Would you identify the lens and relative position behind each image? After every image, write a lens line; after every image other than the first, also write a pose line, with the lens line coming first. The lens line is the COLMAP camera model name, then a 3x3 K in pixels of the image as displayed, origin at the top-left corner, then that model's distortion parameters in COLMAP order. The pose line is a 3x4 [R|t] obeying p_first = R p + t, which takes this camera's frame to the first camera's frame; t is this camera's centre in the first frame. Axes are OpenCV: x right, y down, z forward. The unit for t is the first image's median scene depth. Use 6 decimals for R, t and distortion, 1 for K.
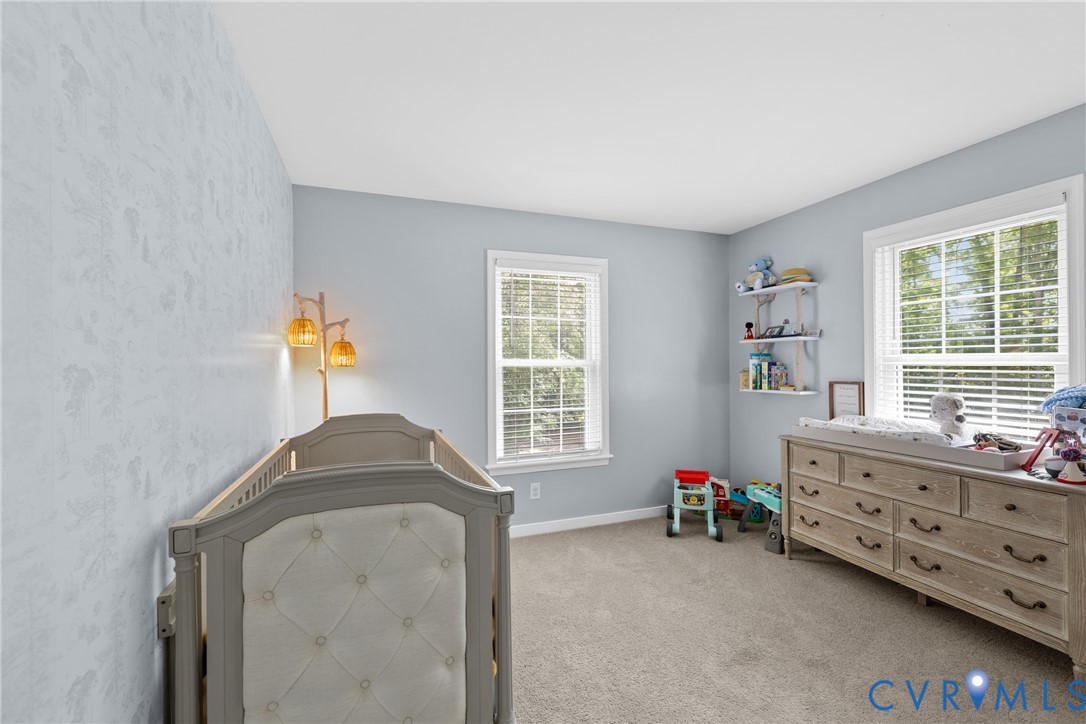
lens RADIAL K [[464.4, 0, 548.3], [0, 464.4, 363.1], [0, 0, 1]] dist [0.001845, -0.000488]
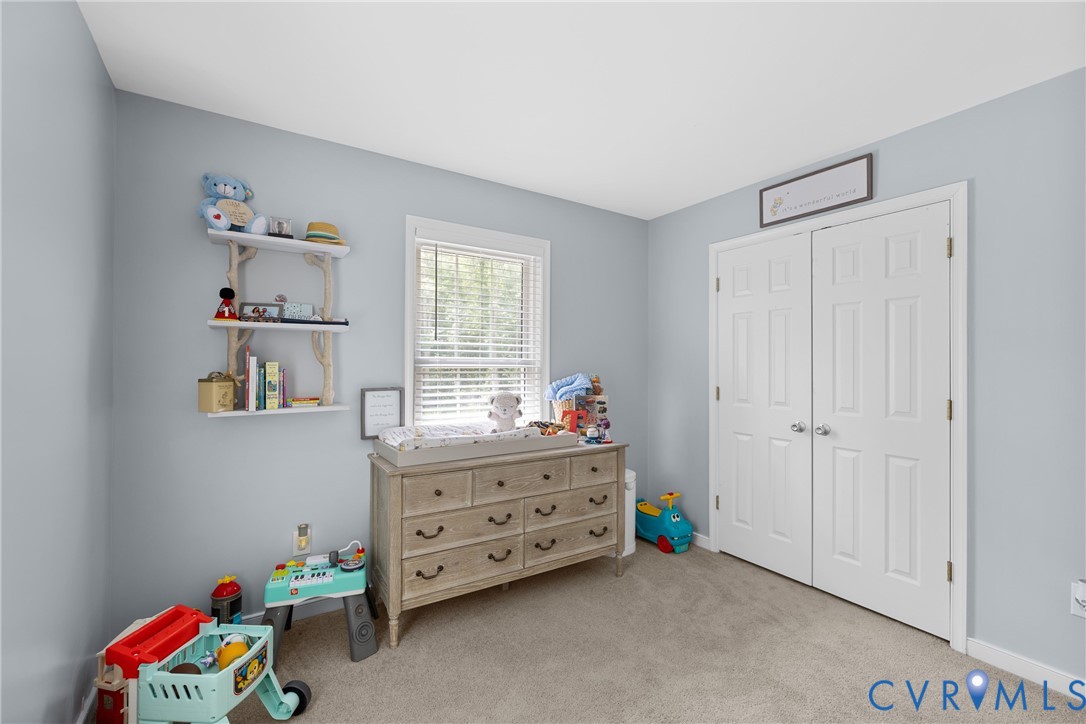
lens RADIAL K [[464.4, 0, 546.8], [0, 464.4, 359.6], [0, 0, 1]] dist [0.001845, -0.000488]
pose [[-0.222774, 0.015375, 0.974749, -0.251972], [-0.005885, 0.999836, -0.017116, 0.003711], [-0.974852, -0.009549, -0.222647, 1.078442]]
